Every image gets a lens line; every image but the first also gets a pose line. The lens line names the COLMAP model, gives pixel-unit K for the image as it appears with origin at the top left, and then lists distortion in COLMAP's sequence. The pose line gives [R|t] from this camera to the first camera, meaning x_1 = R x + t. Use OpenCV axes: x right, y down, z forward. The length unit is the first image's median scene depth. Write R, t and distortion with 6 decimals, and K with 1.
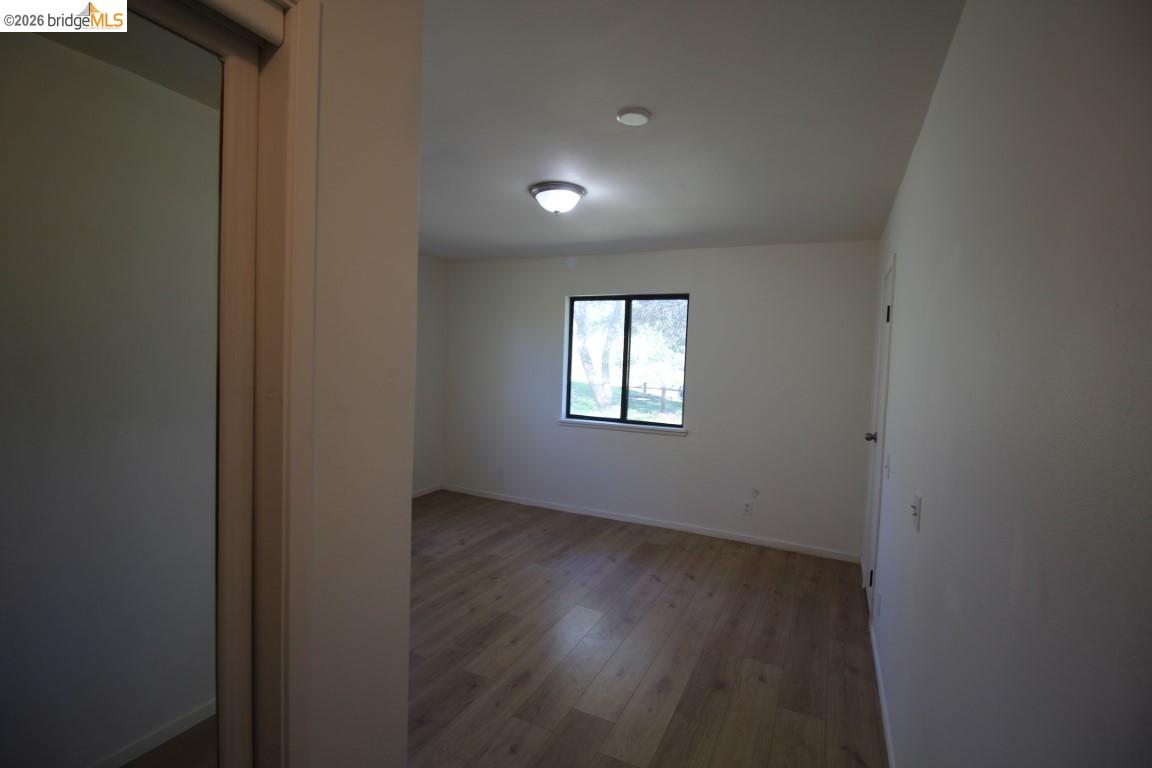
lens RADIAL K [[539.5, 0, 576.0], [0, 539.5, 384.0], [0, 0, 1]] dist [-0.004079, -0.000448]
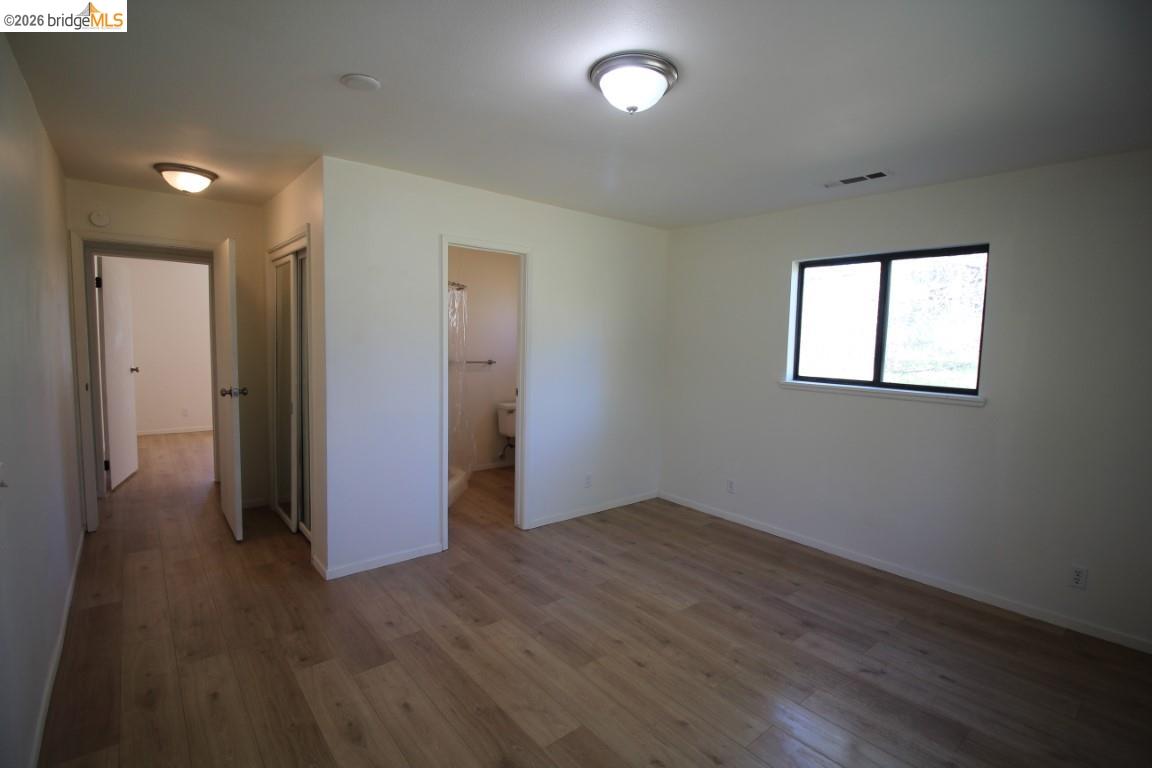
lens RADIAL K [[539.5, 0, 576.0], [0, 539.5, 384.0], [0, 0, 1]] dist [-0.004079, -0.000448]
pose [[-0.417660, 0.039956, -0.907724, 0.577714], [-0.078353, 0.993727, 0.079793, -0.042237], [0.905219, 0.104449, -0.411909, 1.237881]]
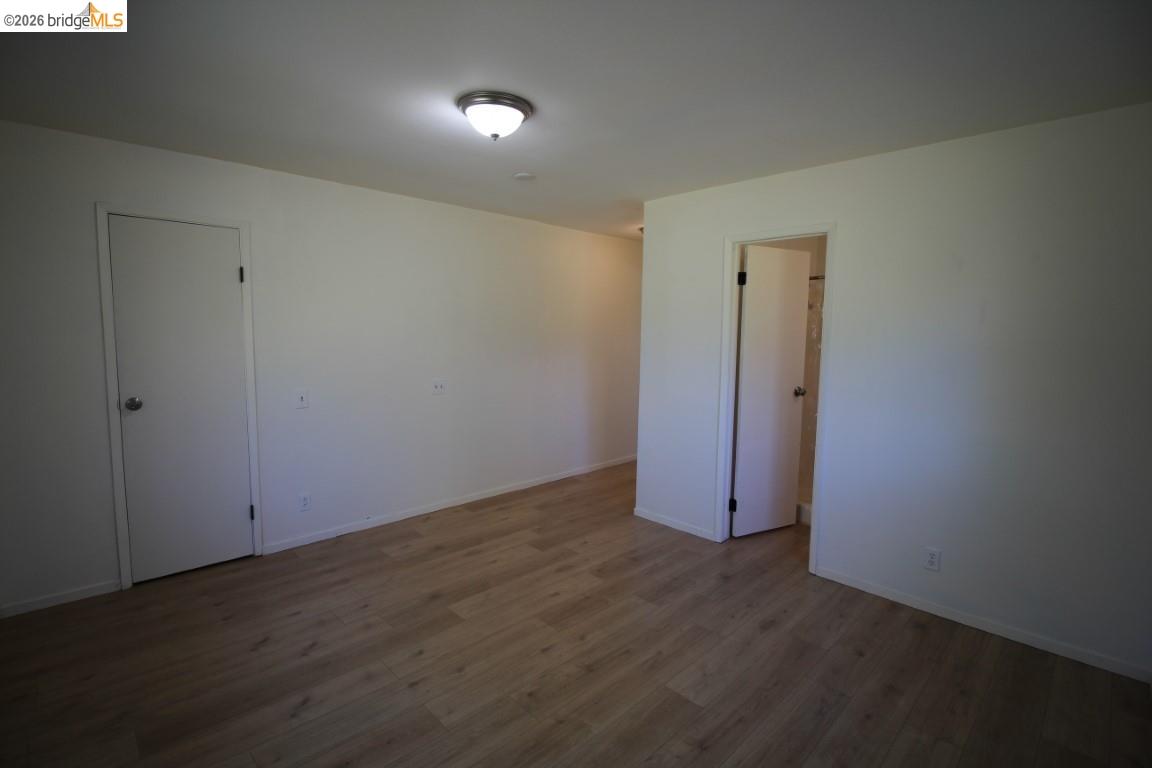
lens RADIAL K [[525.4, 0, 576.0], [0, 525.4, 384.0], [0, 0, 1]] dist [-0.000920, -0.000201]
pose [[-0.938977, -0.076555, 0.335353, -0.420440], [-0.026235, 0.988018, 0.152091, -0.090263], [-0.342978, 0.134012, -0.929735, 1.693419]]
